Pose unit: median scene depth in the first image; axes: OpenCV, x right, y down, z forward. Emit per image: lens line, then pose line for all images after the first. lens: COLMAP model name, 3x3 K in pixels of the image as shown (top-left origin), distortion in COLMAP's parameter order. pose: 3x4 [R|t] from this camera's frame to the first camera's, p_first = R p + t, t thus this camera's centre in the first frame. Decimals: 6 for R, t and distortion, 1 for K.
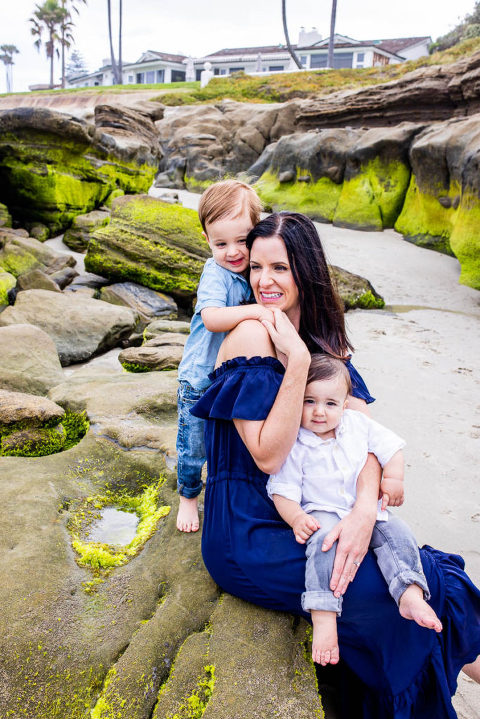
lens RADIAL K [[719.8, 0, 240.0], [0, 719.8, 359.5], [0, 0, 1]] dist [-0.000213, -0.009208]
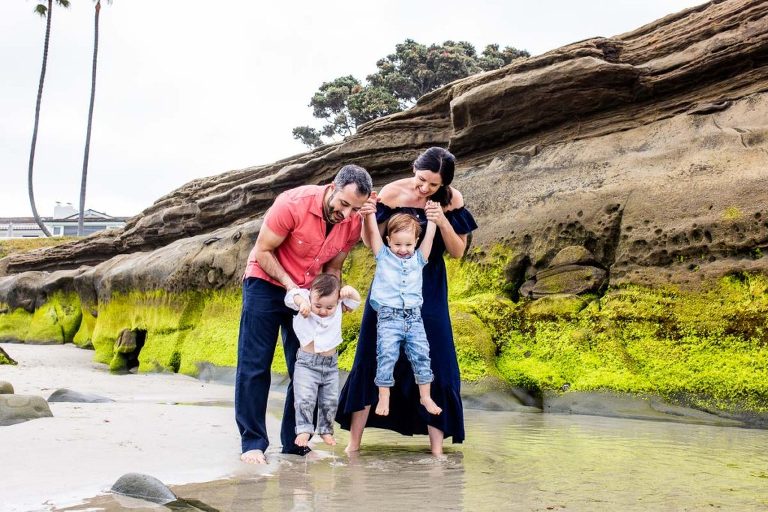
lens RADIAL K [[721.8, 0, 392.4], [0, 721.8, 247.0], [0, 0, 1]] dist [0.001096, 0.003664]
pose [[0.880968, 0.030878, 0.472167, 0.100735], [0.148211, 0.929648, -0.337326, 0.180818], [-0.449365, 0.367154, 0.814413, -0.376224]]
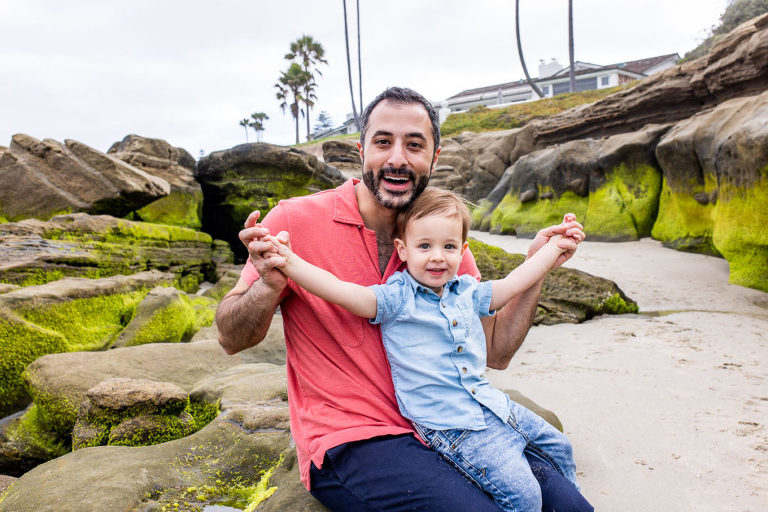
lens RADIAL K [[768.8, 0, 387.8], [0, 768.8, 234.5], [0, 0, 1]] dist [-0.000213, -0.009208]
pose [[0.986190, -0.089128, -0.139592, 0.023554], [0.054884, 0.971097, -0.232291, 0.020237], [0.156260, 0.221421, 0.962577, 0.023362]]
